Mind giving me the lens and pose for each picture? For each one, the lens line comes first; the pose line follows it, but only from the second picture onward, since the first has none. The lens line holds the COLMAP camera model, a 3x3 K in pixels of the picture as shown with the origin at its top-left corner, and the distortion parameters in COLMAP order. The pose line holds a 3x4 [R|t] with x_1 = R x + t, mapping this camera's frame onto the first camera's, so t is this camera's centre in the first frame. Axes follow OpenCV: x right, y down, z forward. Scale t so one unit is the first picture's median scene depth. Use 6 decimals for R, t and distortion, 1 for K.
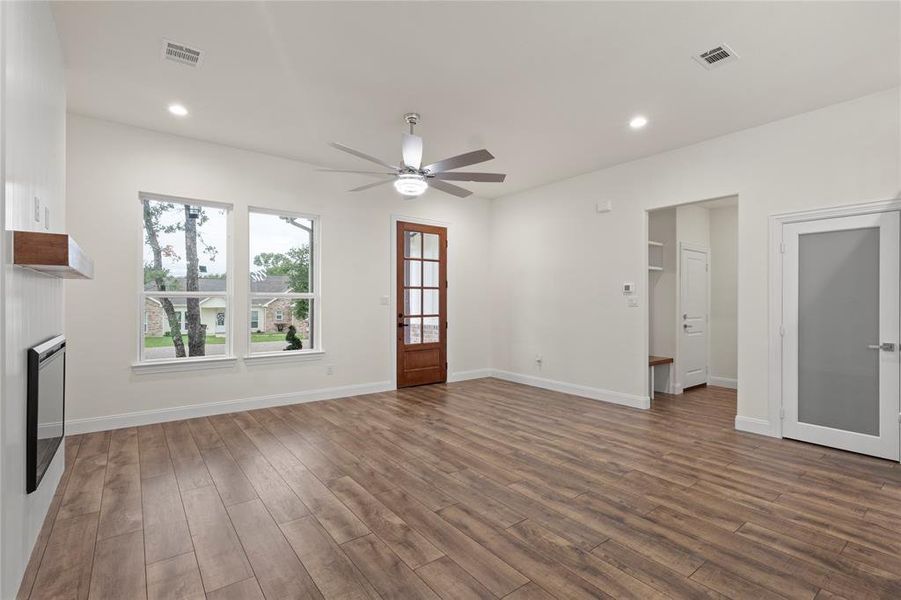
lens RADIAL K [[417.5, 0, 446.0], [0, 417.5, 299.4], [0, 0, 1]] dist [0.002174, 0.000111]
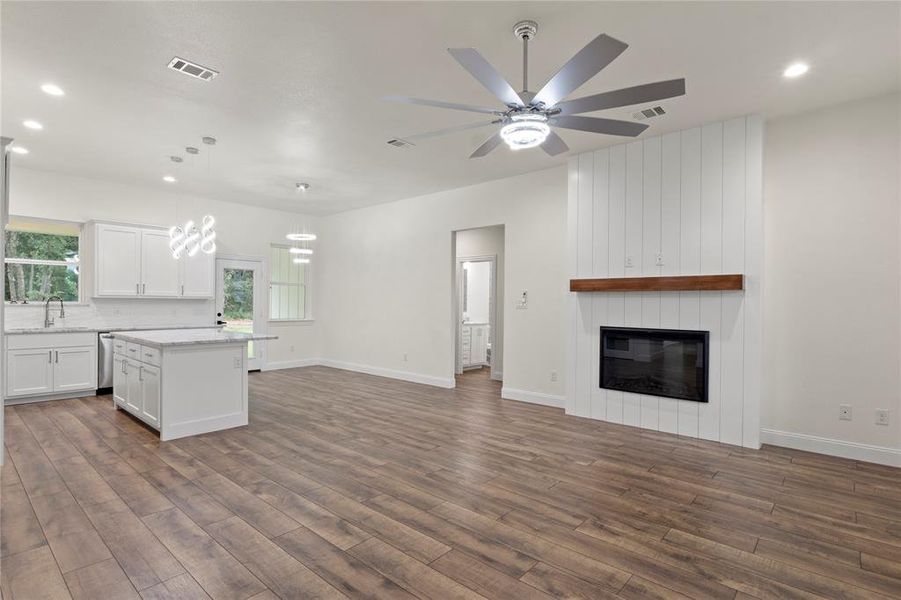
lens RADIAL K [[447.5, 0, 453.5], [0, 447.5, 302.3], [0, 0, 1]] dist [-0.002539, 0.000020]
pose [[-0.977757, -0.015172, -0.209192, 0.200753], [-0.013862, 0.999874, -0.007724, 0.008184], [0.209283, -0.004653, -0.977844, 1.923587]]
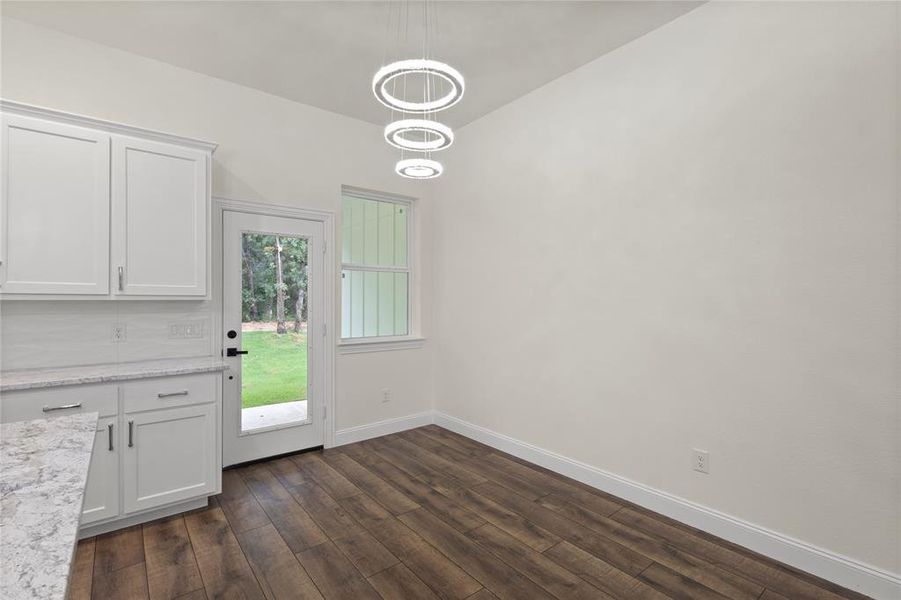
lens RADIAL K [[414.4, 0, 448.7], [0, 414.4, 300.7], [0, 0, 1]] dist [0.001107, 0.000091]
pose [[-0.999537, -0.005750, -0.029863, 0.418695], [-0.005661, 0.999979, -0.003066, -0.007795], [0.029880, -0.002896, -0.999549, 0.422636]]
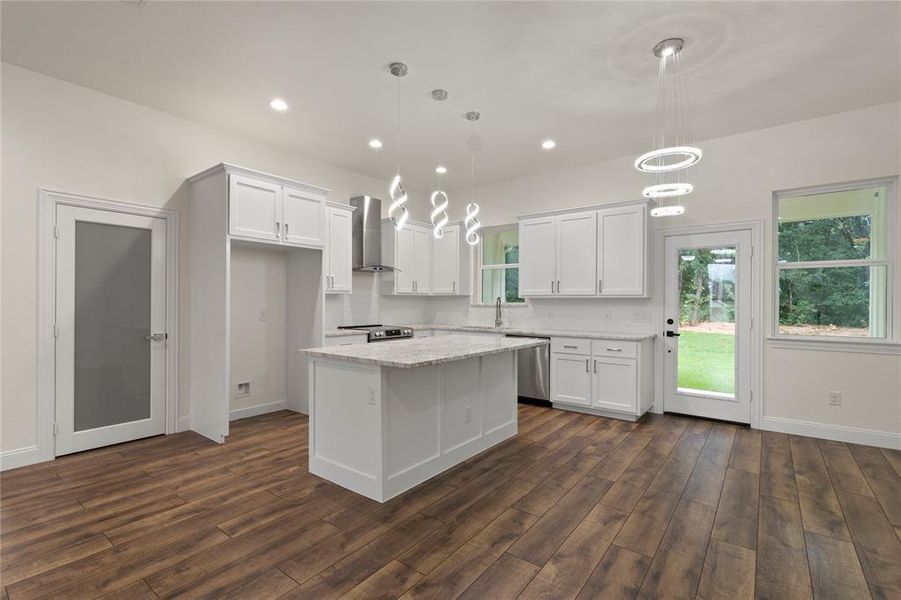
lens RADIAL K [[414.4, 0, 448.7], [0, 414.4, 300.7], [0, 0, 1]] dist [0.001107, 0.000091]
pose [[-0.267672, -0.003769, 0.963503, -0.243380], [-0.010235, 0.999947, 0.001068, 0.006165], [-0.963456, -0.009575, -0.267696, 0.536220]]
